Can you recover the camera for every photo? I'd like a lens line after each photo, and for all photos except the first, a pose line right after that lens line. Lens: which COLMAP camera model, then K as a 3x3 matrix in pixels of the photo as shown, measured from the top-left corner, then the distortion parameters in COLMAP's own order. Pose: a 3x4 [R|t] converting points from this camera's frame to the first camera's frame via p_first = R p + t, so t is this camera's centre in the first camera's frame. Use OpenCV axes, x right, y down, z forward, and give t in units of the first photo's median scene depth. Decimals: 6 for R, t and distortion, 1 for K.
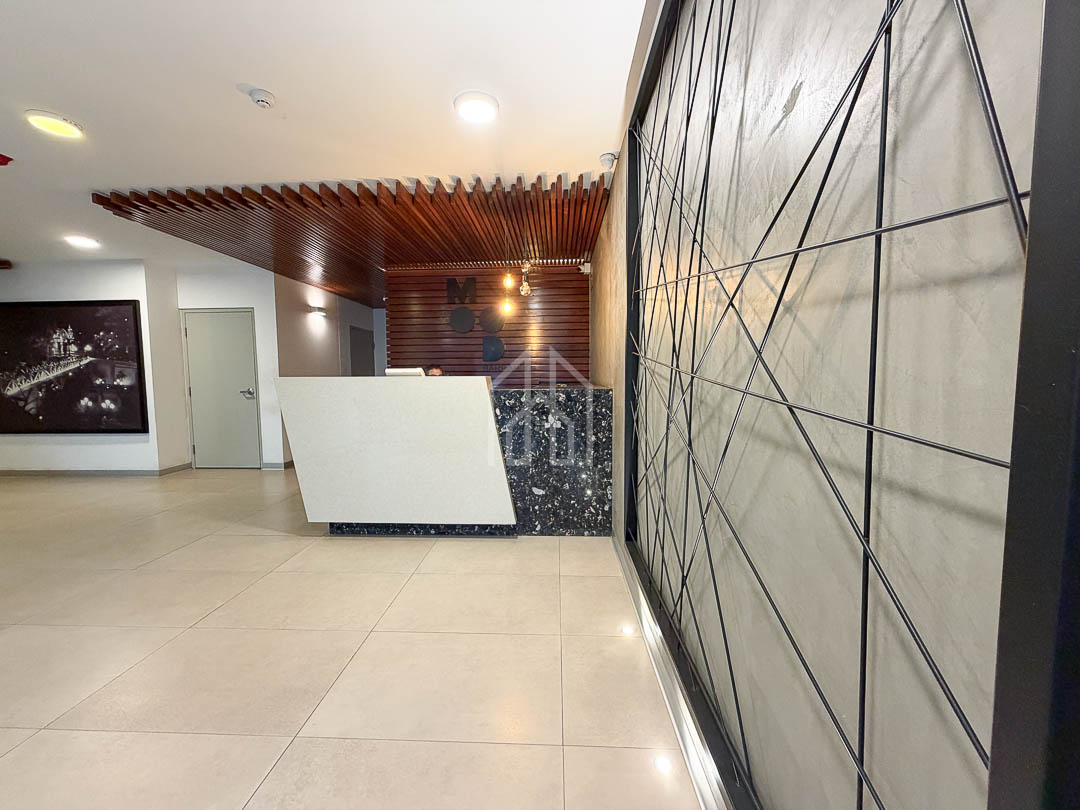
lens RADIAL K [[429.5, 0, 535.1], [0, 429.5, 405.7], [0, 0, 1]] dist [0.000243, 0.000021]
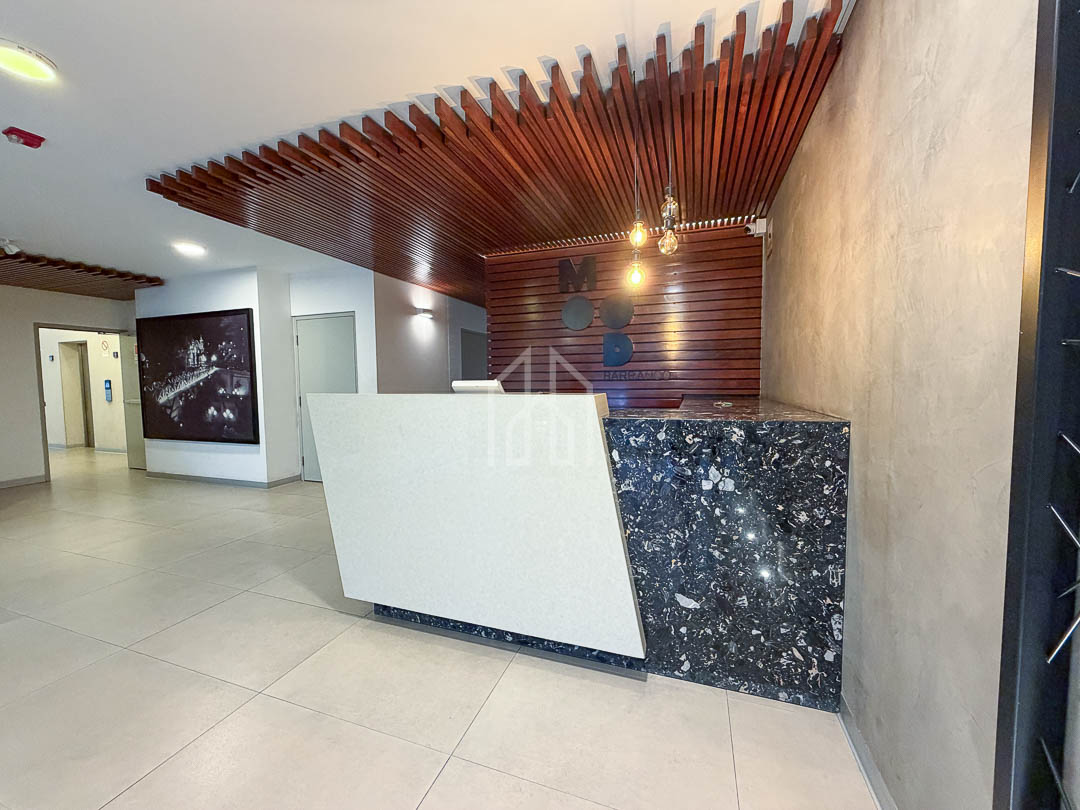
lens RADIAL K [[429.5, 0, 535.1], [0, 429.5, 405.7], [0, 0, 1]] dist [0.000243, 0.000021]
pose [[0.954542, 0.015671, -0.297664, -0.016297], [-0.018035, 0.999824, -0.005200, -0.041589], [0.297530, 0.010332, 0.954656, 0.354313]]
